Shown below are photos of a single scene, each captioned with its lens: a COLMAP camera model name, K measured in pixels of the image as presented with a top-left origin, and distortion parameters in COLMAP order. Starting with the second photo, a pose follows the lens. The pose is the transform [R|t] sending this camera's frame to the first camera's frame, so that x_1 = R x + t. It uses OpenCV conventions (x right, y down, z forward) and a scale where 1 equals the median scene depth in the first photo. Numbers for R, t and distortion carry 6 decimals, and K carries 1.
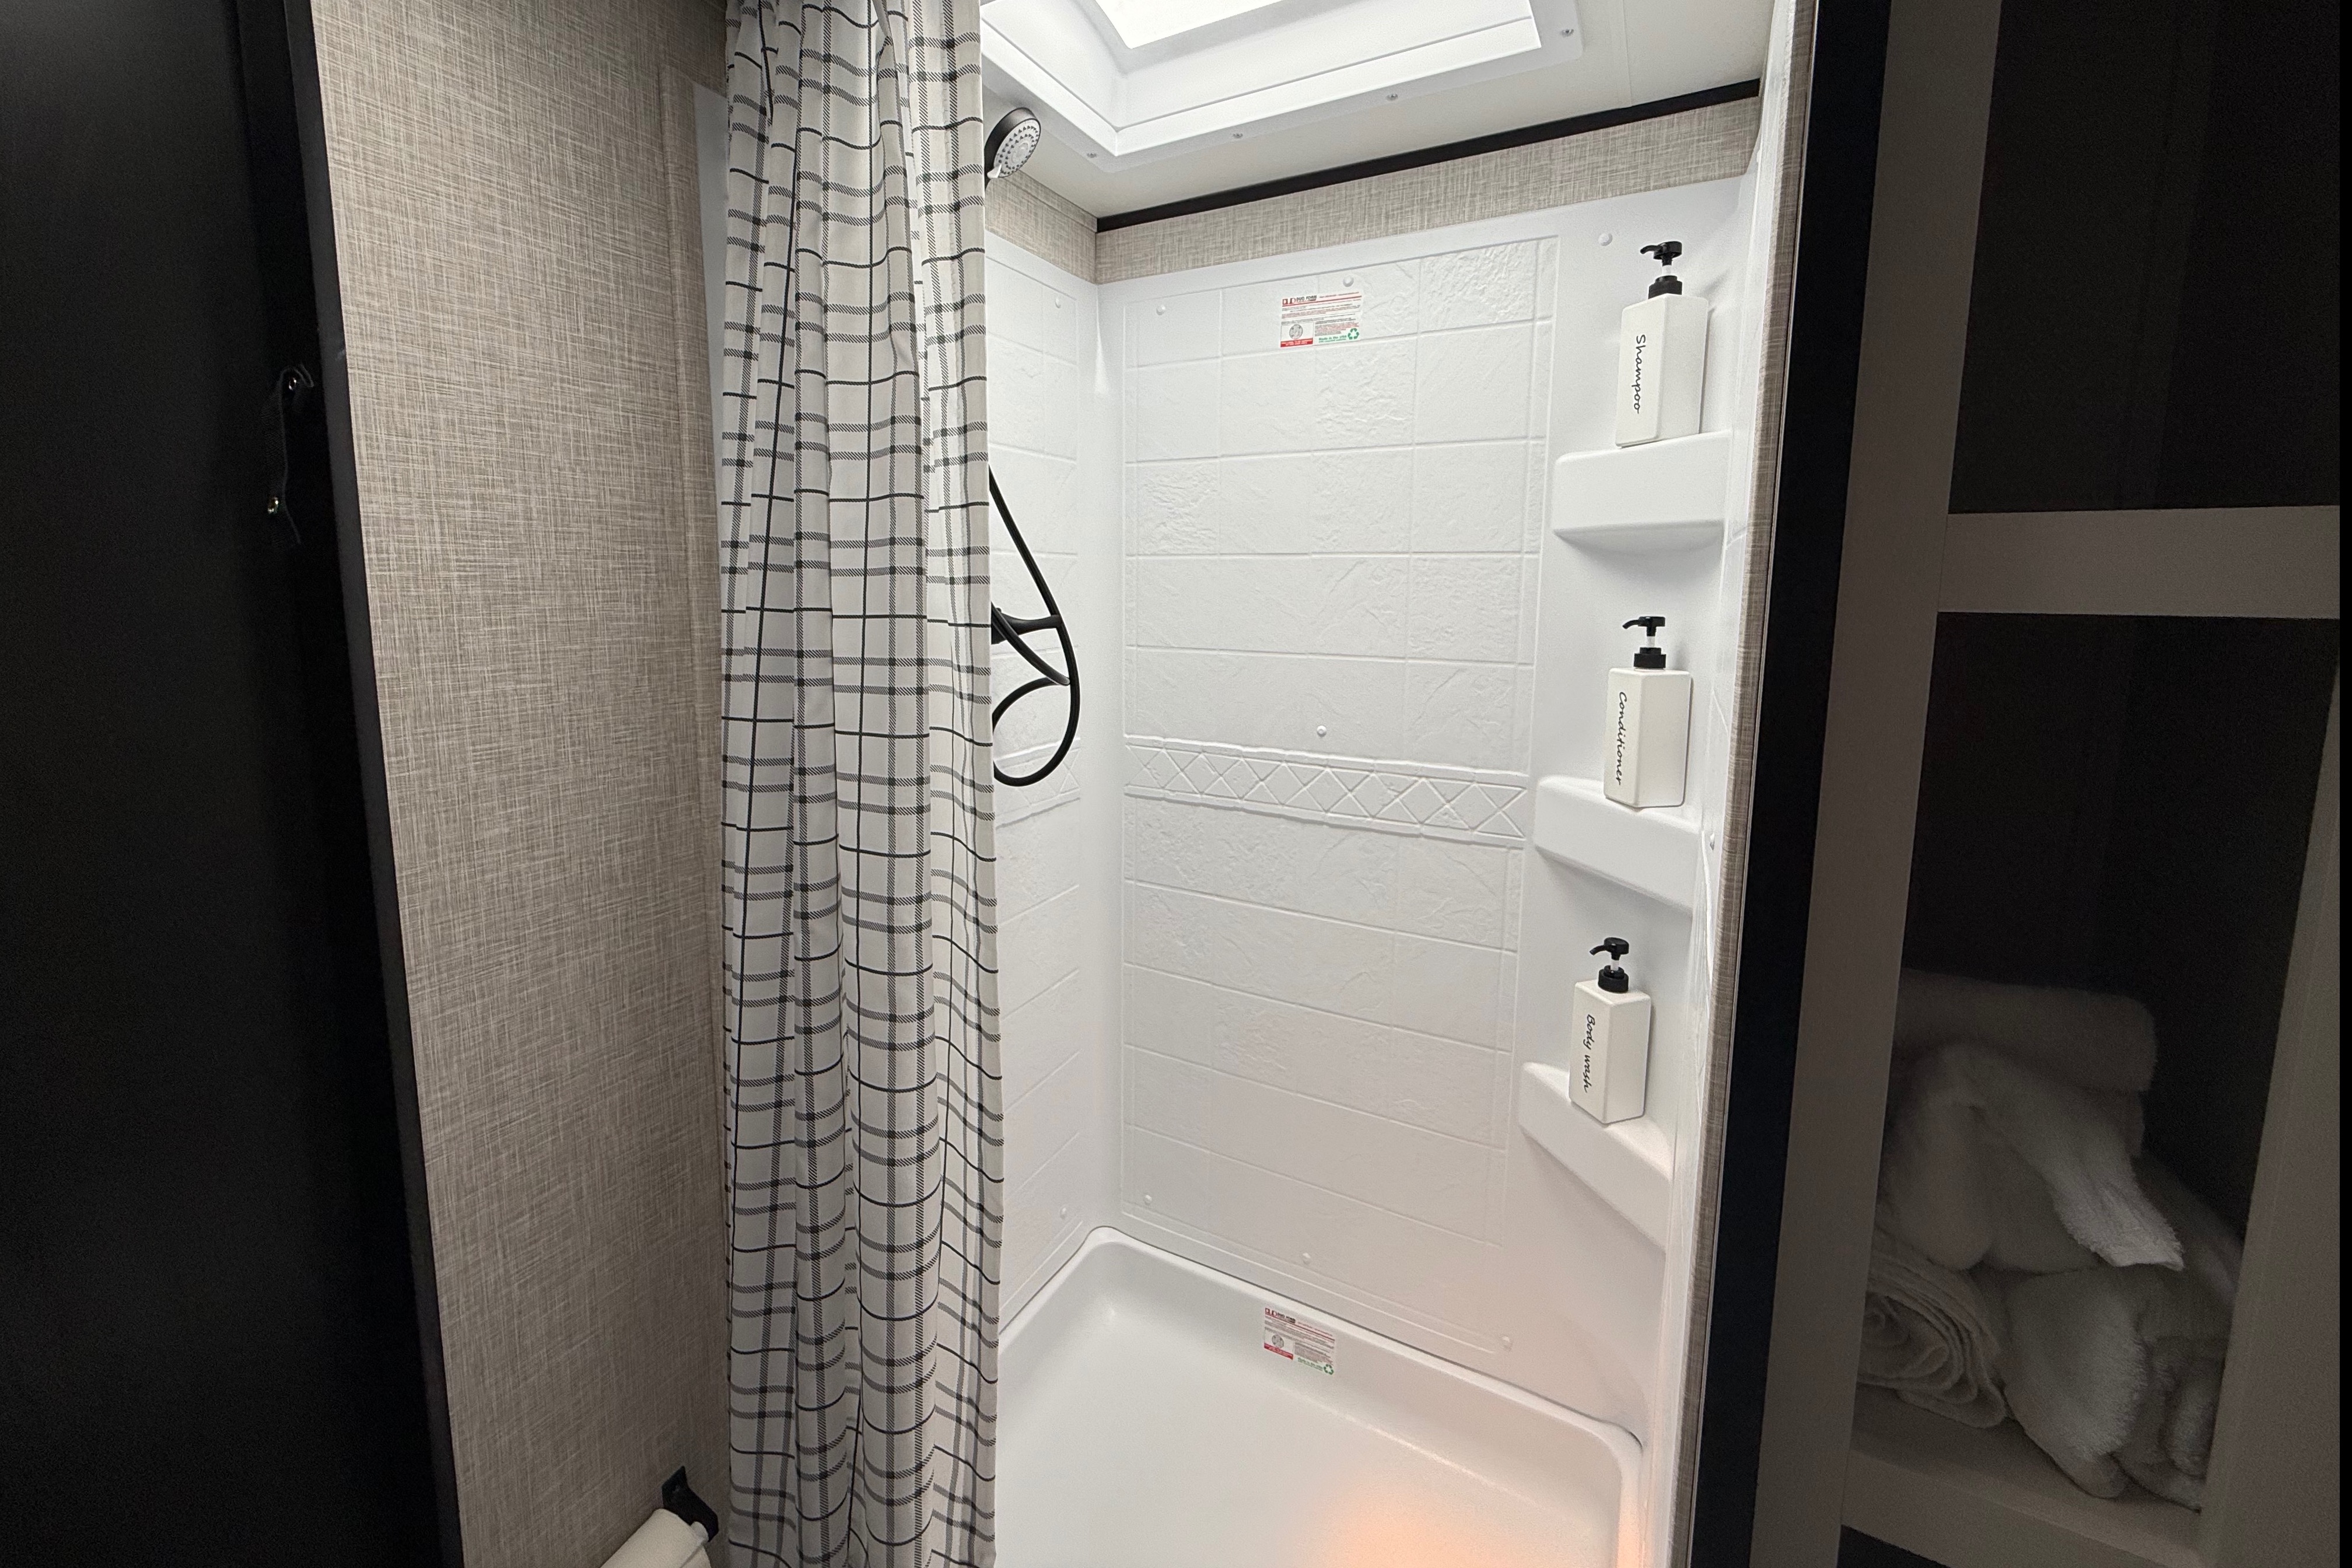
lens RADIAL K [[931.1, 0, 1167.9], [0, 931.1, 705.2], [0, 0, 1]] dist [0.001622, 0.000239]
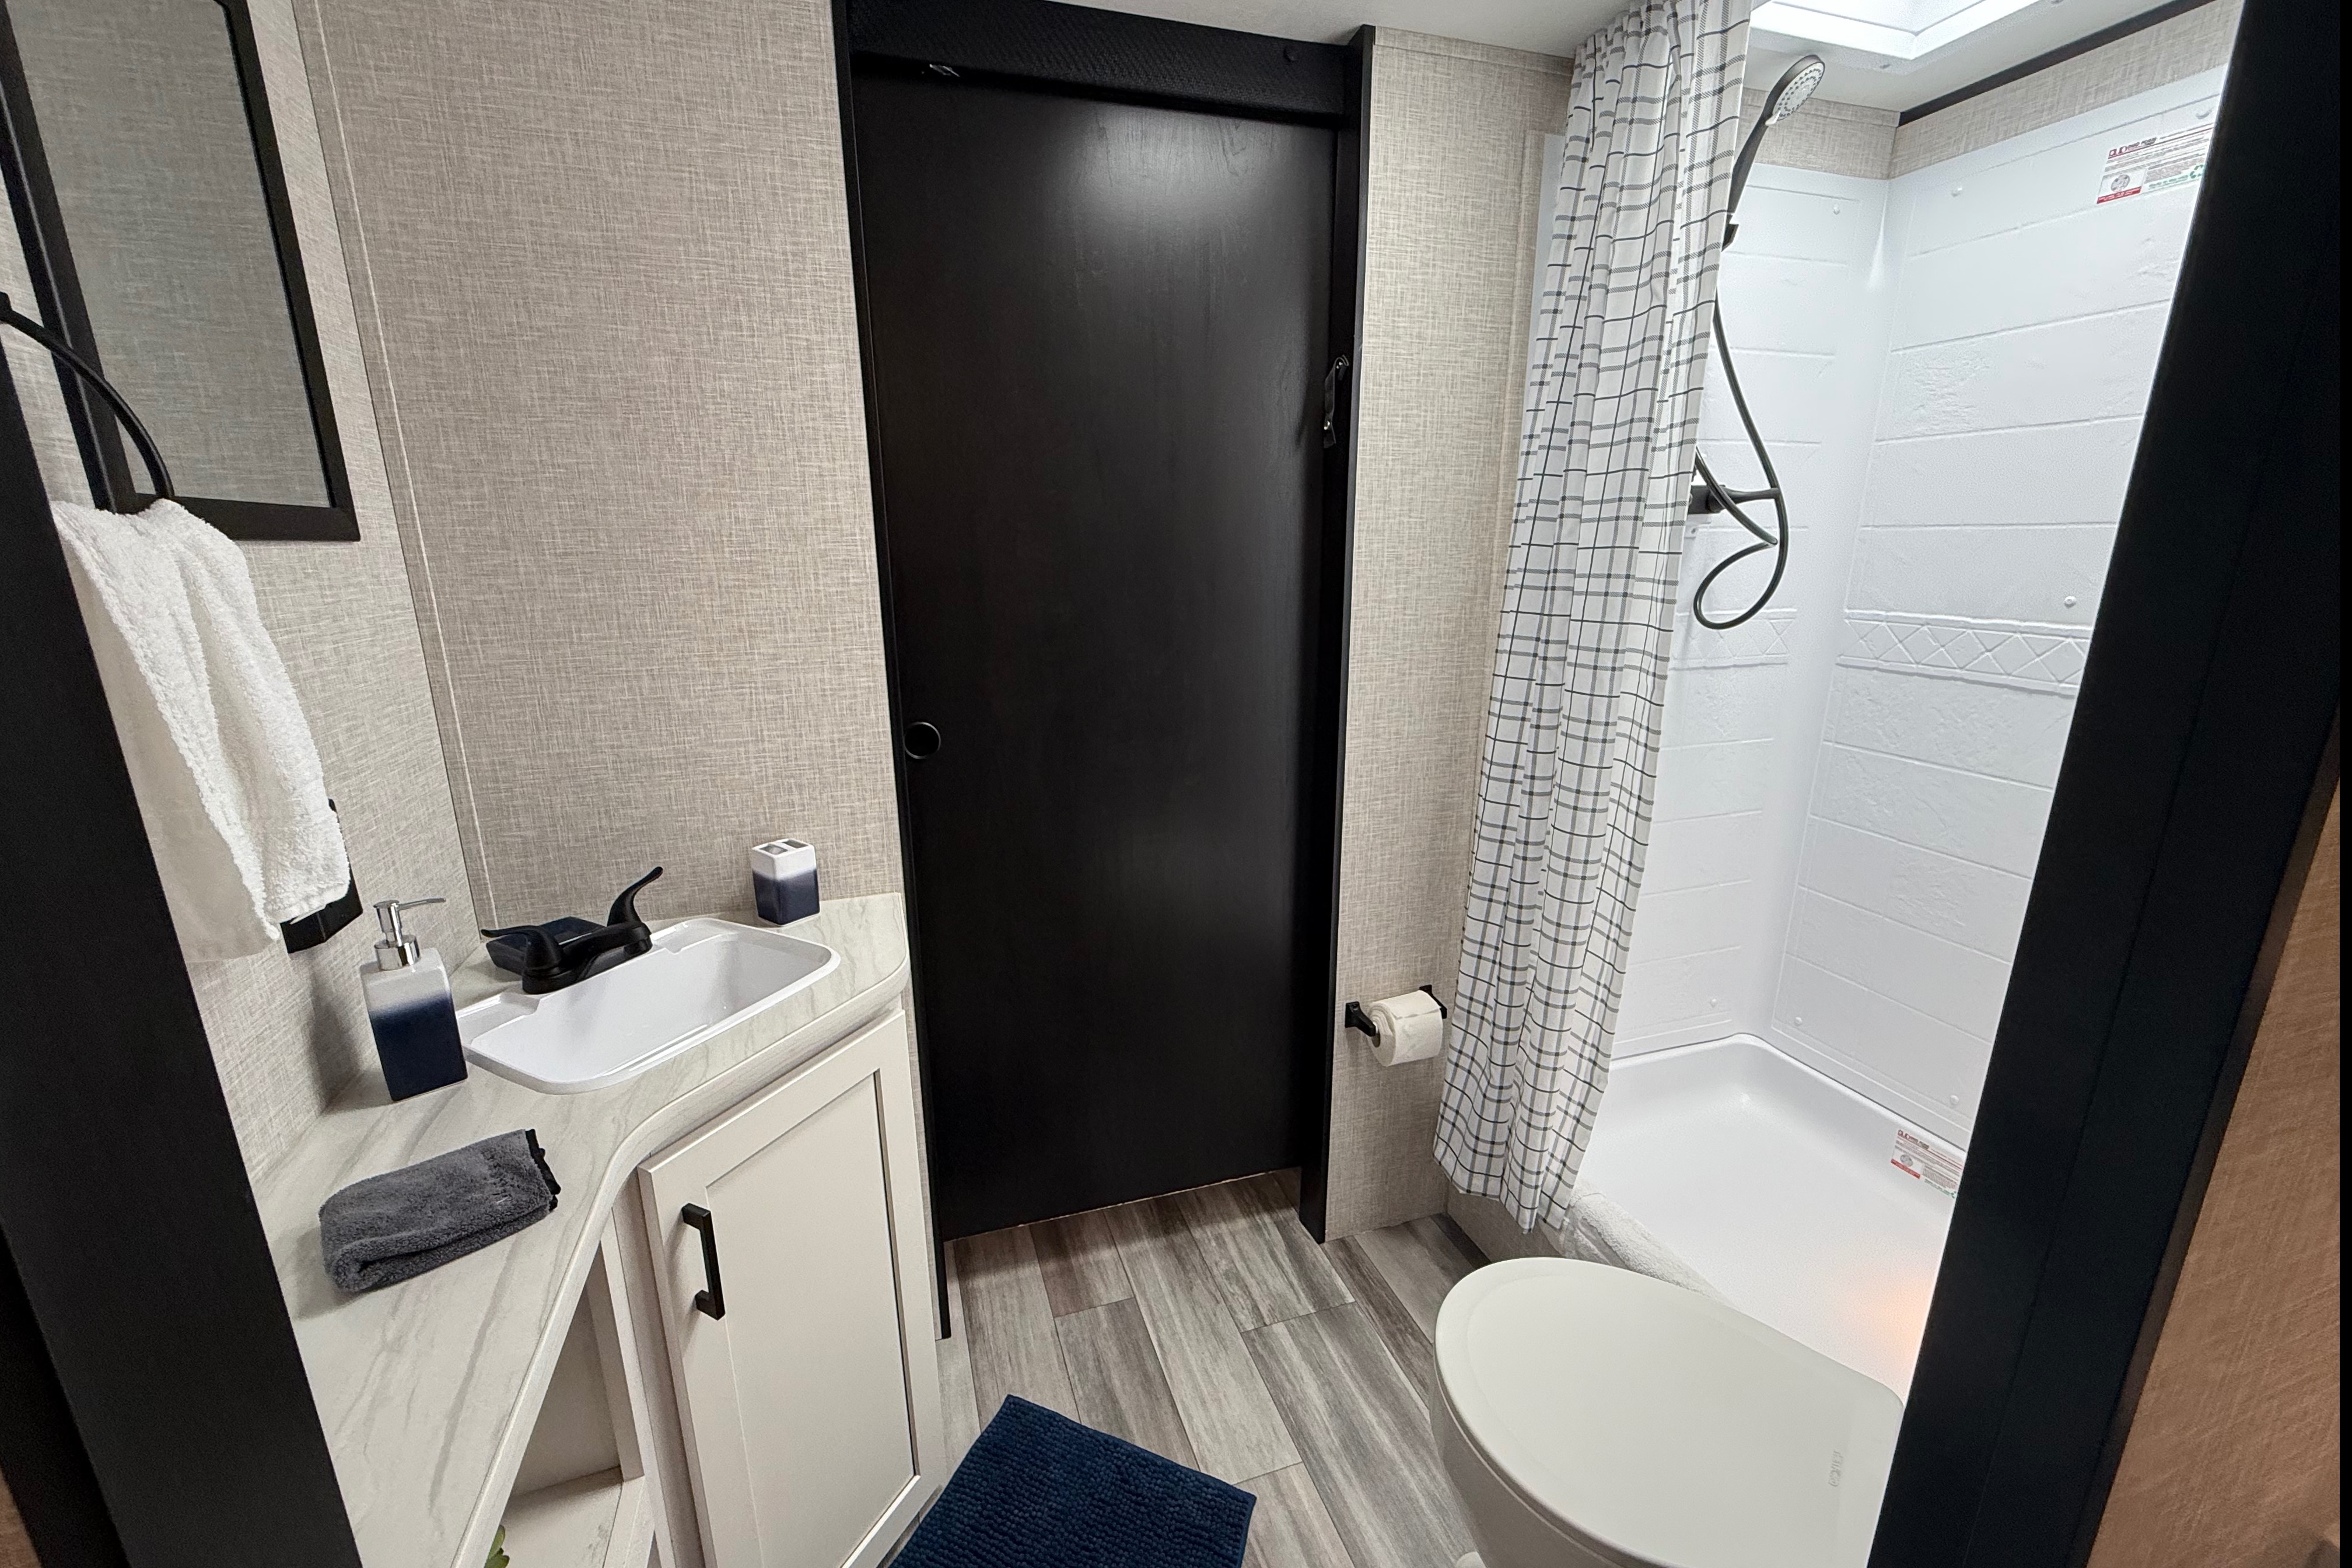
lens RADIAL K [[926.6, 0, 1169.9], [0, 926.6, 763.2], [0, 0, 1]] dist [-0.001558, 0.000107]
pose [[0.720188, 0.154869, -0.676273, 0.266973], [-0.079545, 0.986771, 0.141264, 0.217464], [0.689204, -0.047942, 0.722980, -0.642839]]
